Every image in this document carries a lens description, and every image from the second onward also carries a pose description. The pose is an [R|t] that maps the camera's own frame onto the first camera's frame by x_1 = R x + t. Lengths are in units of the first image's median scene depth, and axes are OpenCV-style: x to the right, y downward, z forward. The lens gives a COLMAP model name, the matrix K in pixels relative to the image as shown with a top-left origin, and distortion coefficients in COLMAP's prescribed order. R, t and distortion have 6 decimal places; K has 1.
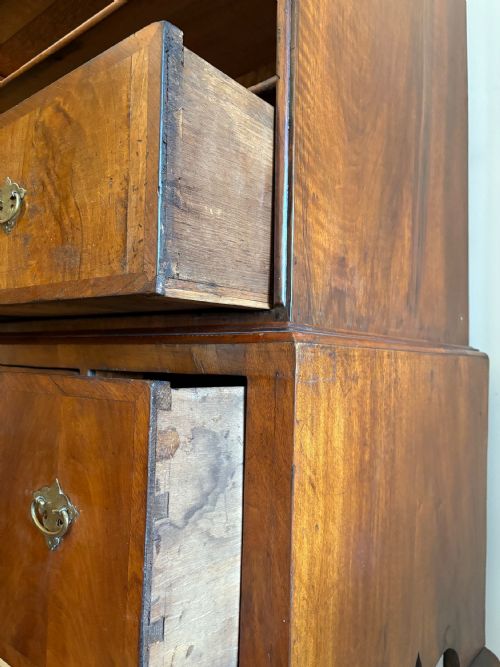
lens RADIAL K [[508.9, 0, 249.4], [0, 508.9, 338.8], [0, 0, 1]] dist [0.065882, -0.075523]
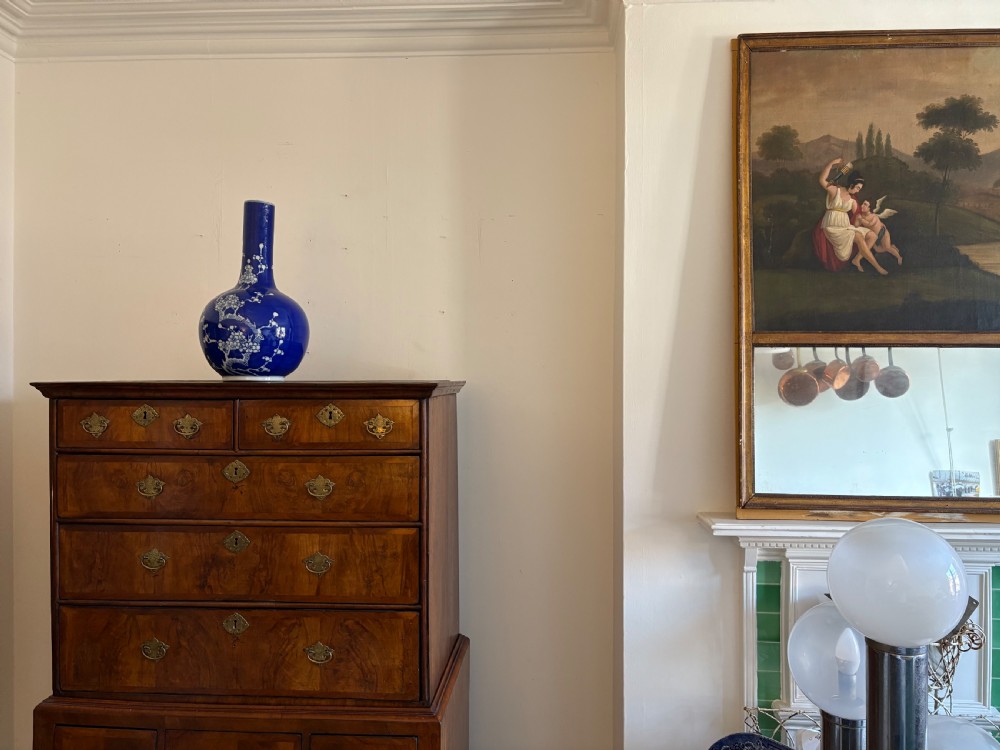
lens RADIAL K [[744.4, 0, 505.1], [0, 744.4, 386.7], [0, 0, 1]] dist [0.042358, -0.044960]
pose [[0.810833, -0.022609, 0.584841, -1.991406], [-0.003454, 0.999051, 0.043410, -1.844851], [-0.585267, -0.037218, 0.809986, -2.459925]]
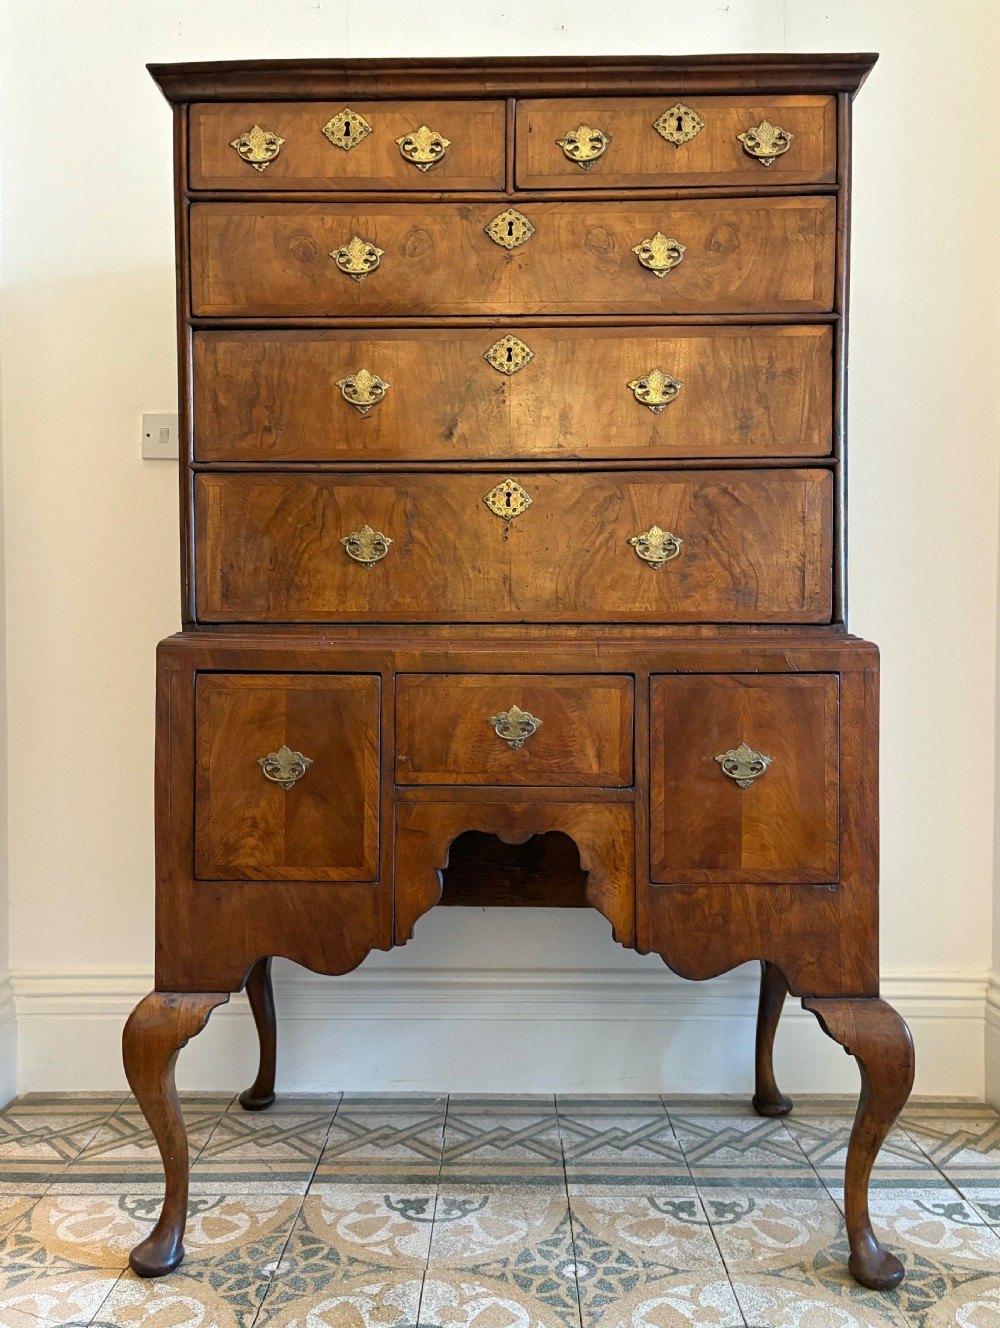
lens RADIAL K [[1051.7, 0, 499.8], [0, 1051.7, 701.1], [0, 0, 1]] dist [0.055924, -0.061004]
pose [[0.787449, -0.033839, 0.615450, -2.867738], [-0.004214, 0.998173, 0.060275, -0.030006], [-0.616365, -0.050057, 0.785868, -1.044364]]
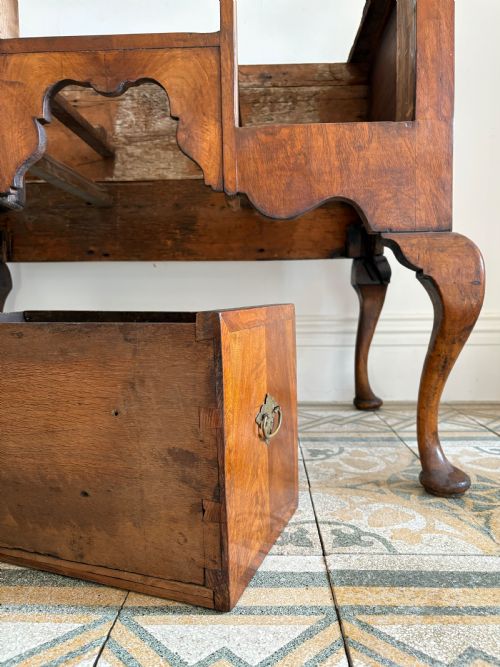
lens RADIAL K [[515.0, 0, 255.5], [0, 515.0, 339.8], [0, 0, 1]] dist [0.008970, 0.005448]
pose [[0.793877, -0.079904, 0.602806, -1.591830], [0.004218, 0.992029, 0.125942, 1.143179], [-0.608064, -0.097440, 0.787885, -0.260173]]
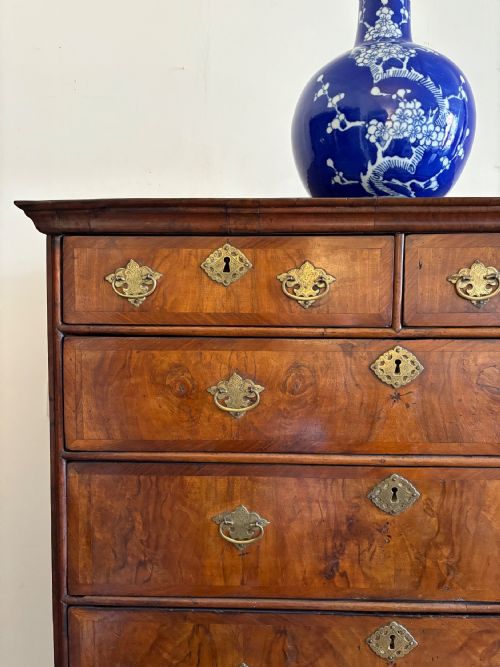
lens RADIAL K [[496.5, 0, 250.0], [0, 496.5, 333.5], [0, 0, 1]] dist [0.042358, -0.044960]
pose [[0.794696, -0.040849, 0.605632, -2.042534], [-0.004703, 0.997289, 0.073437, -1.429802], [-0.606990, -0.061209, 0.792349, 0.614493]]
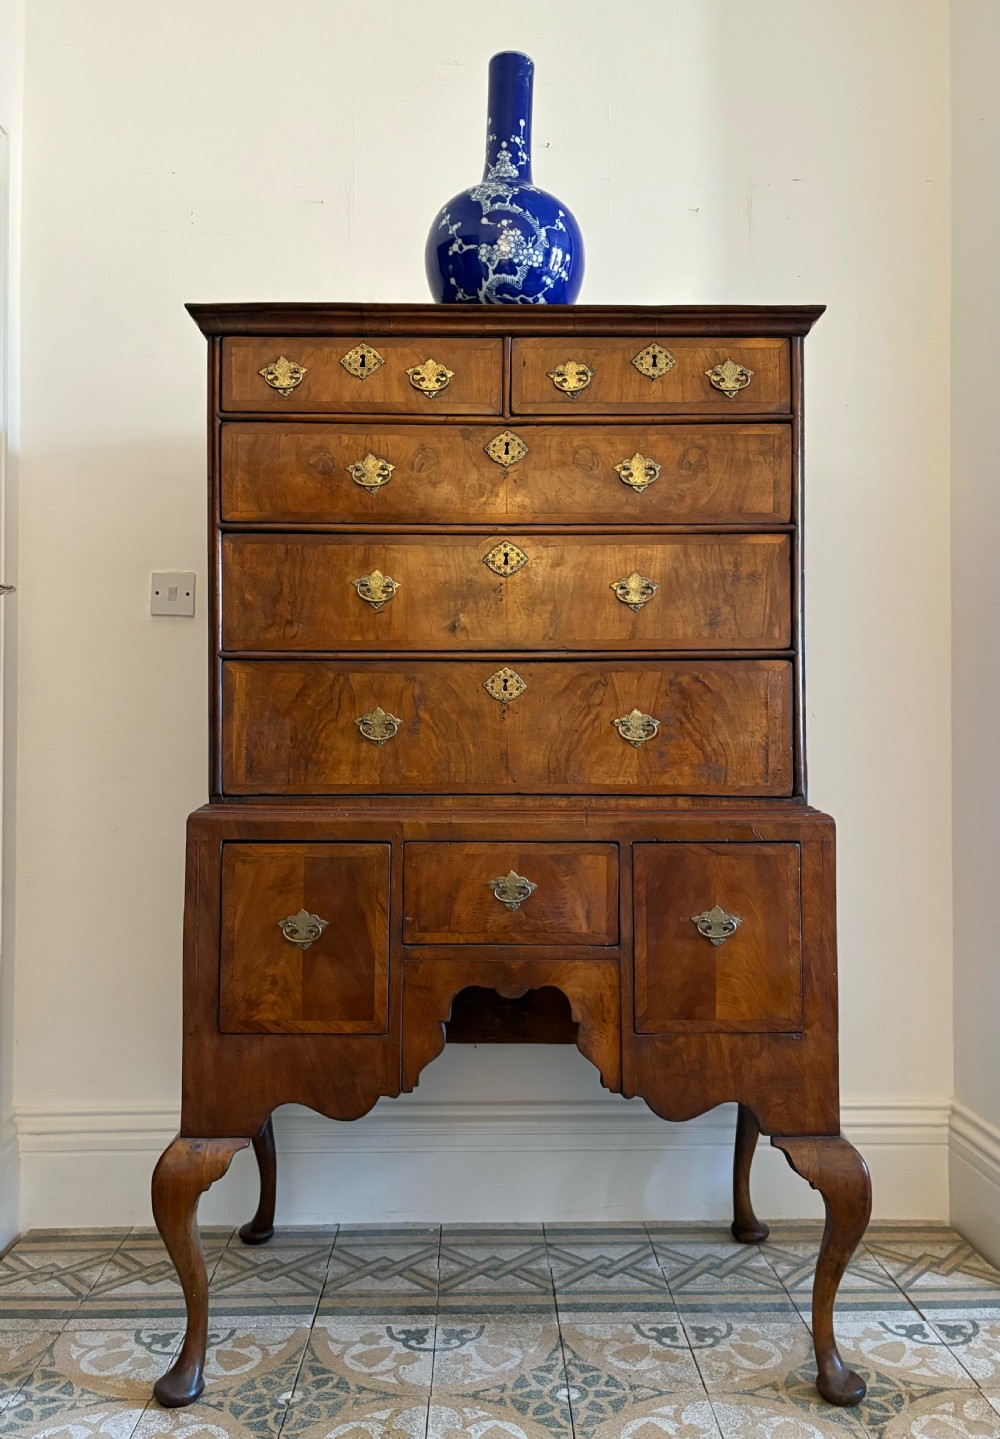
lens RADIAL K [[1129.1, 0, 504.6], [0, 1129.1, 725.9], [0, 0, 1]] dist [0.066524, -0.078497]
pose [[0.766460, -0.006082, 0.642263, -3.319317], [-0.004803, 0.999873, 0.015199, -0.363487], [-0.642274, -0.014734, 0.766334, -1.452172]]
